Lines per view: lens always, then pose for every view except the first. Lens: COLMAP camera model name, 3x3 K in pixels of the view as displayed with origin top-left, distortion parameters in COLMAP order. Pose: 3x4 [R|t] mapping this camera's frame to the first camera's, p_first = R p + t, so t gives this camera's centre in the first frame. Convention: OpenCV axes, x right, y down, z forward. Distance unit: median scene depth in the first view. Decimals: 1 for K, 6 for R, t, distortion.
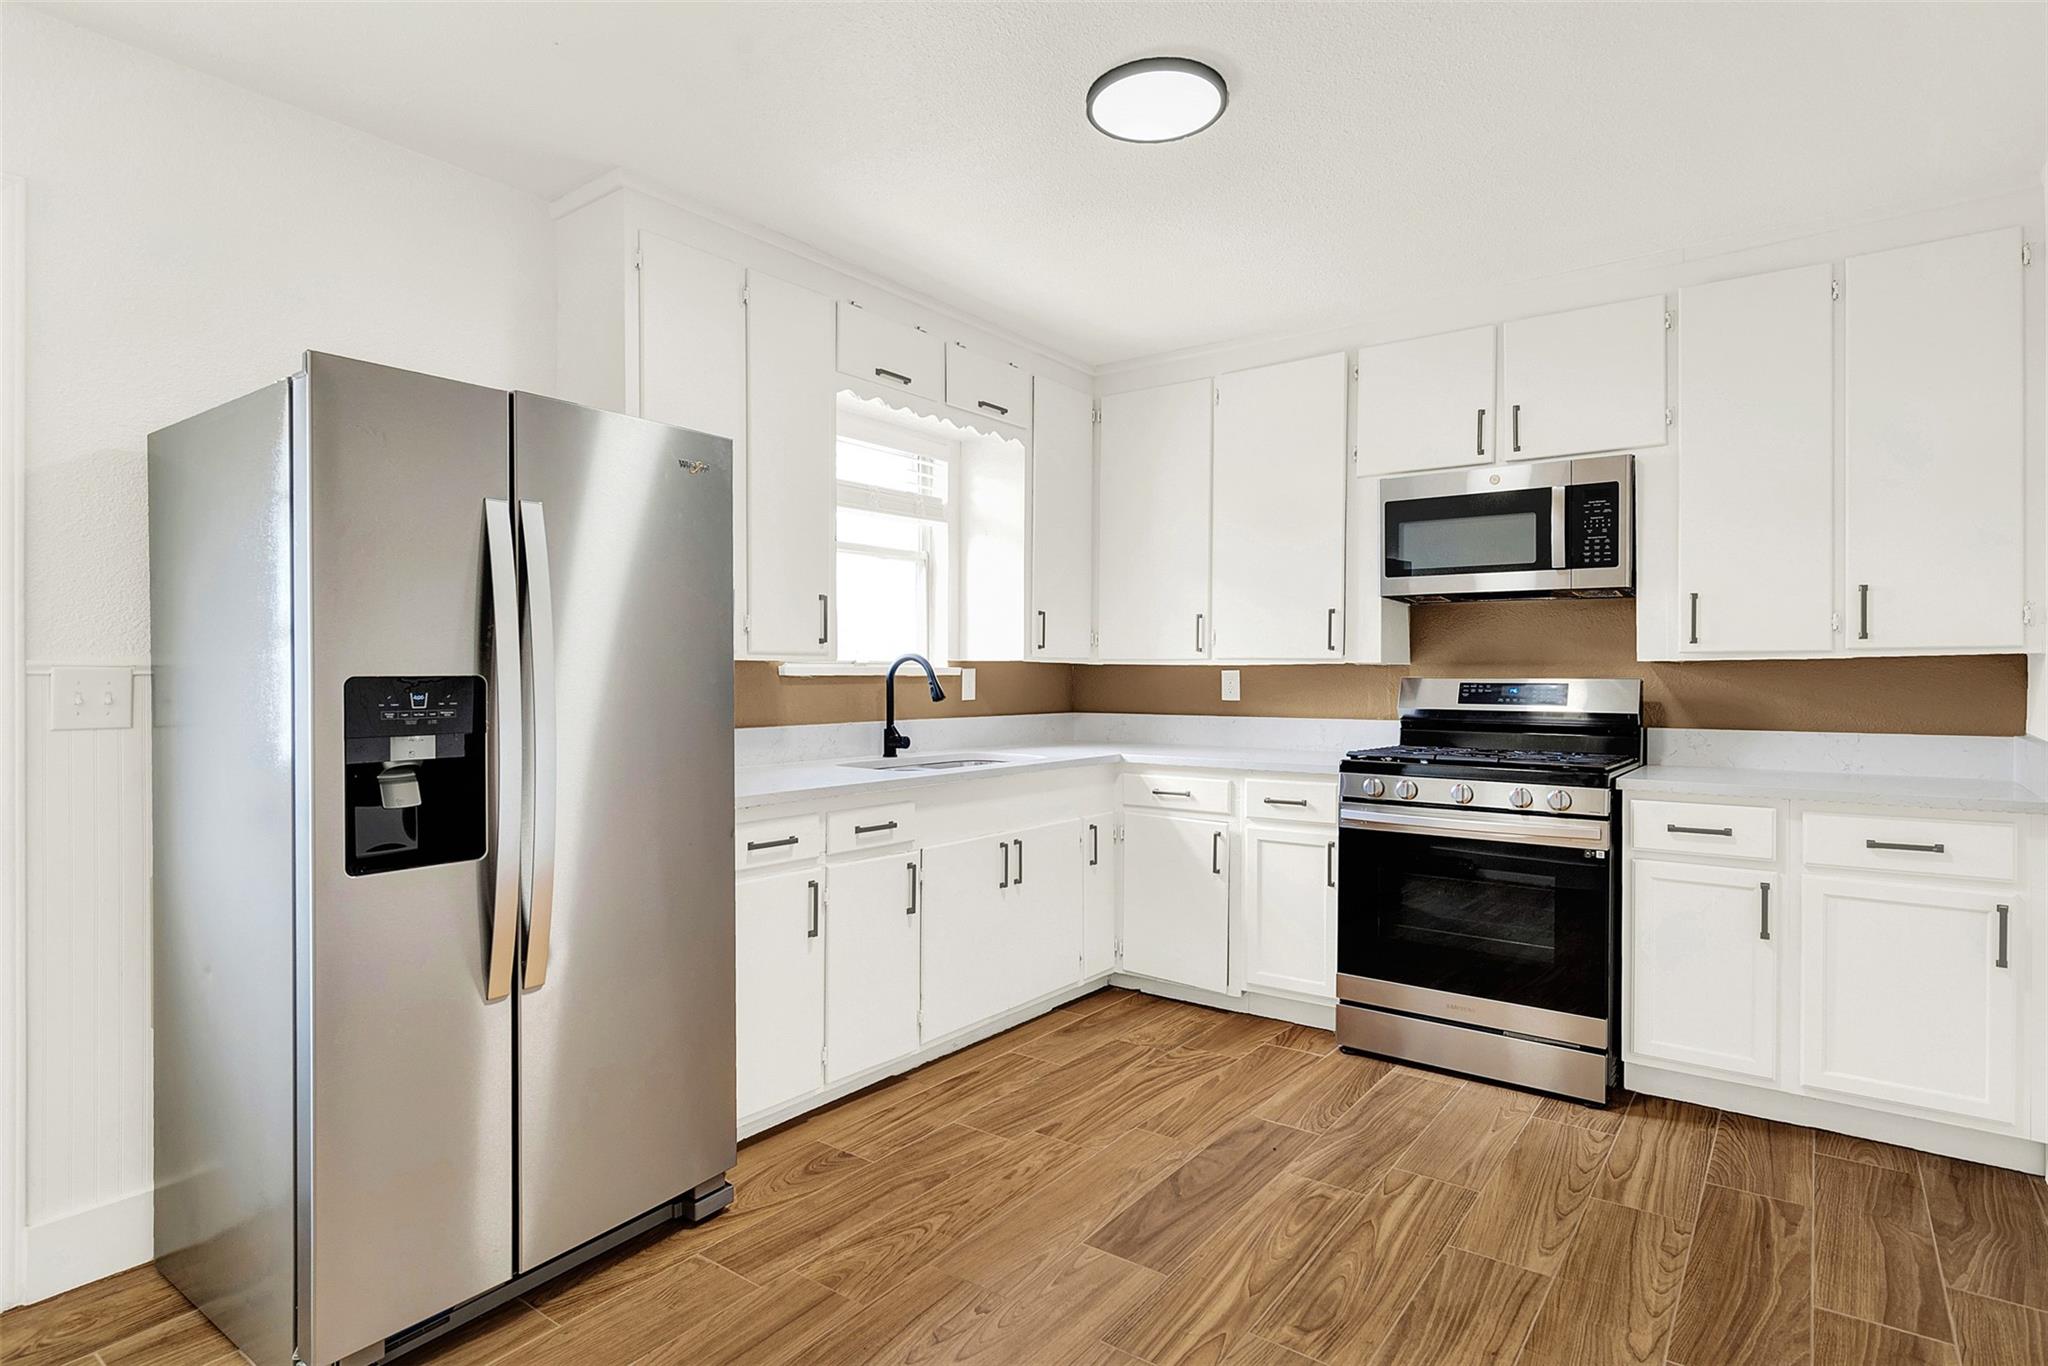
lens RADIAL K [[1048.2, 0, 1060.6], [0, 1048.2, 679.5], [0, 0, 1]] dist [-0.006400, 0.000837]
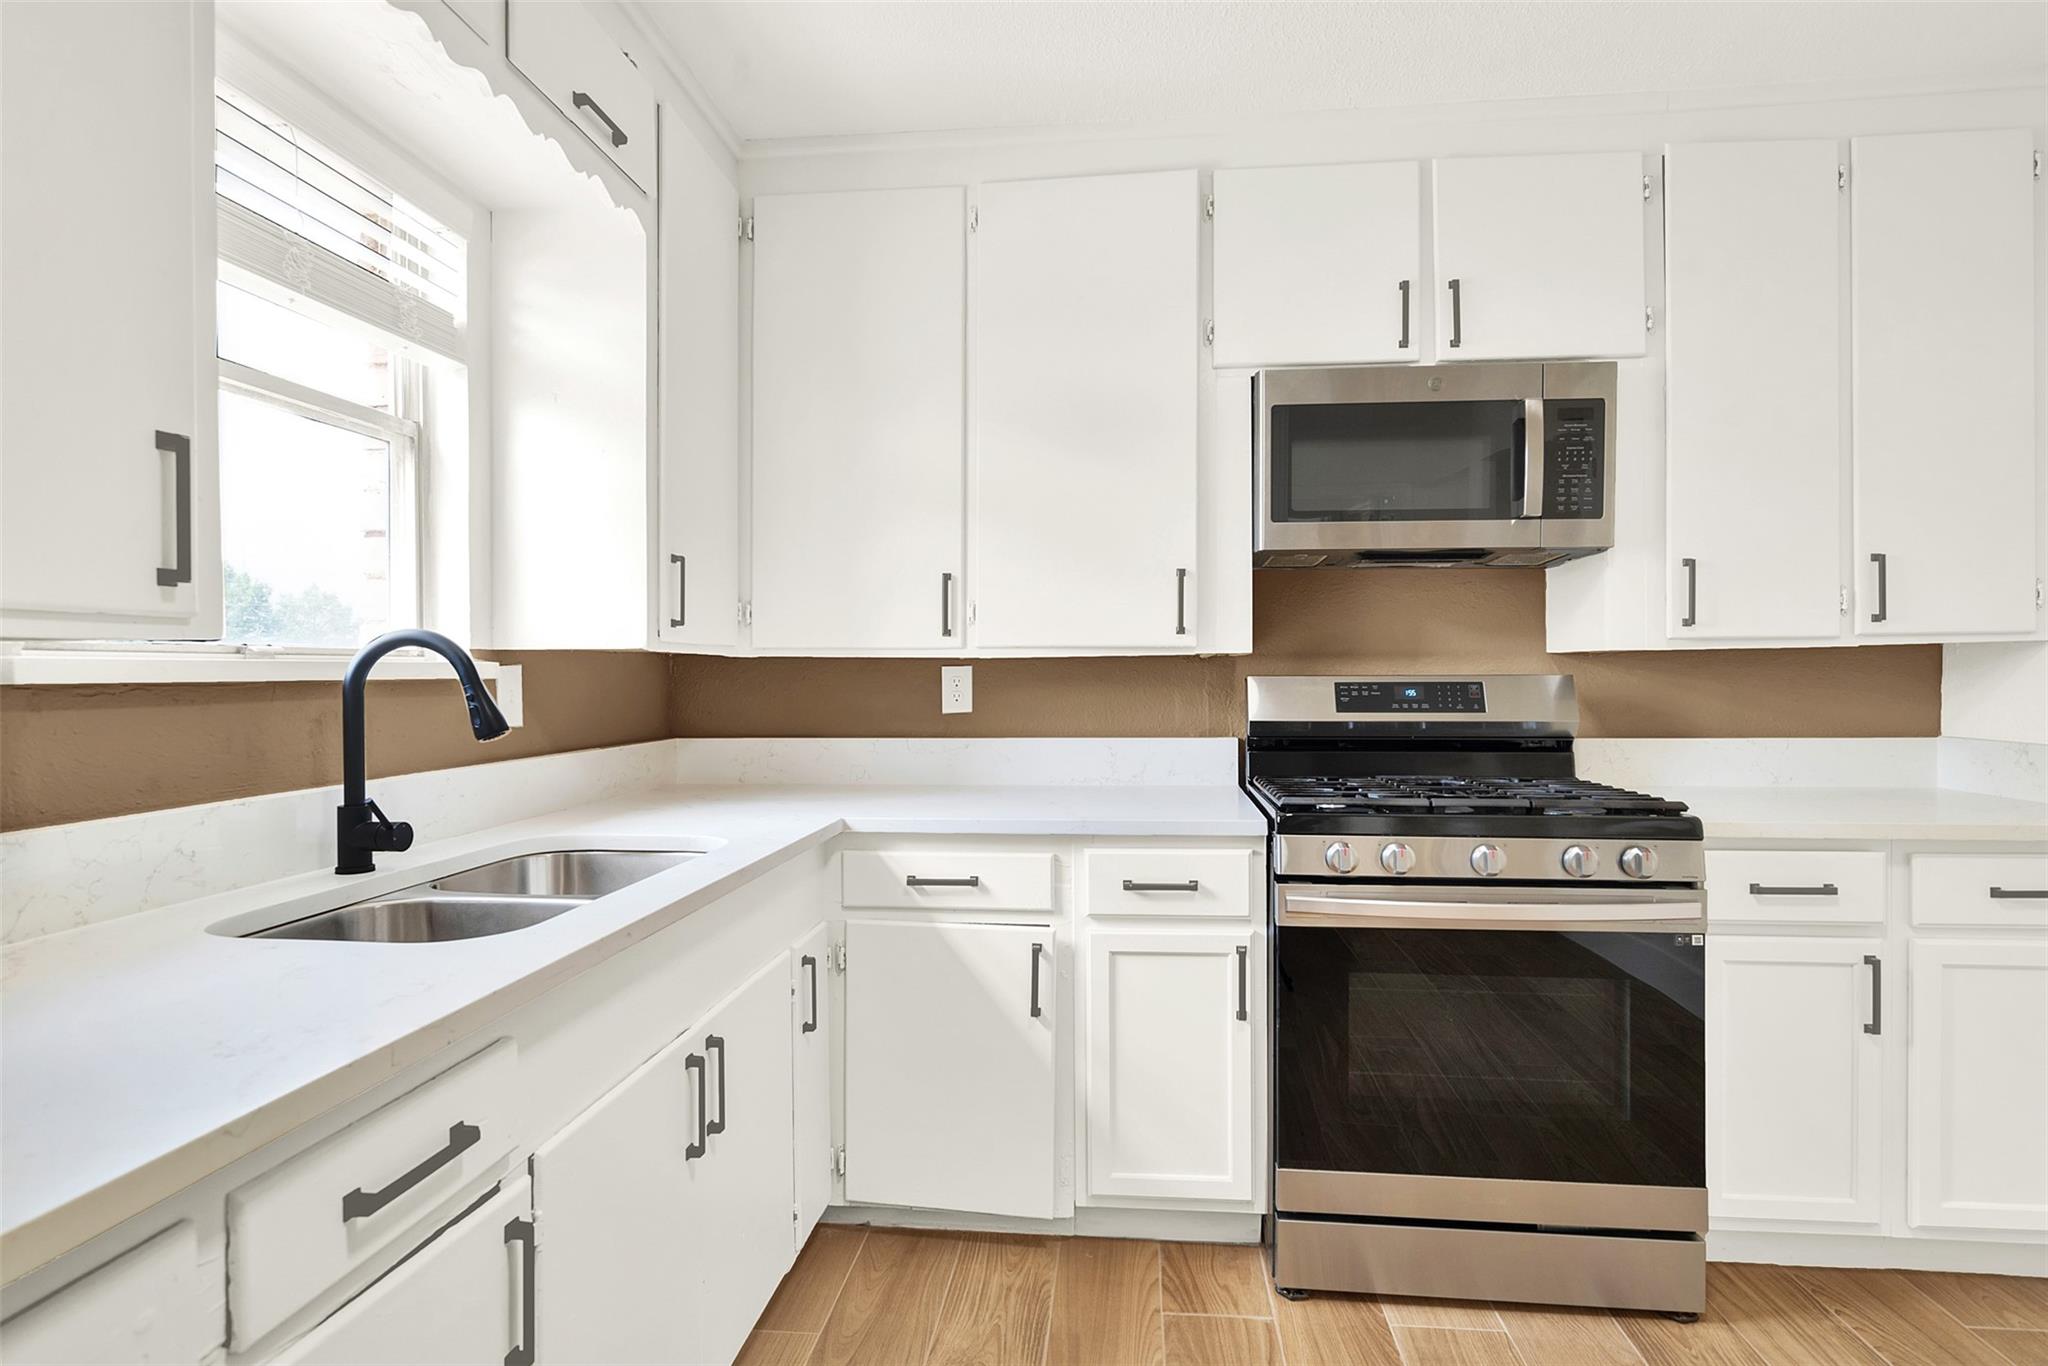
lens RADIAL K [[1048.2, 0, 1060.6], [0, 1048.2, 679.5], [0, 0, 1]] dist [-0.006400, 0.000837]
pose [[0.863863, -0.010032, 0.503627, -0.129361], [0.008808, 0.999950, 0.004810, -0.003741], [-0.503650, 0.000280, 0.863908, 0.493304]]
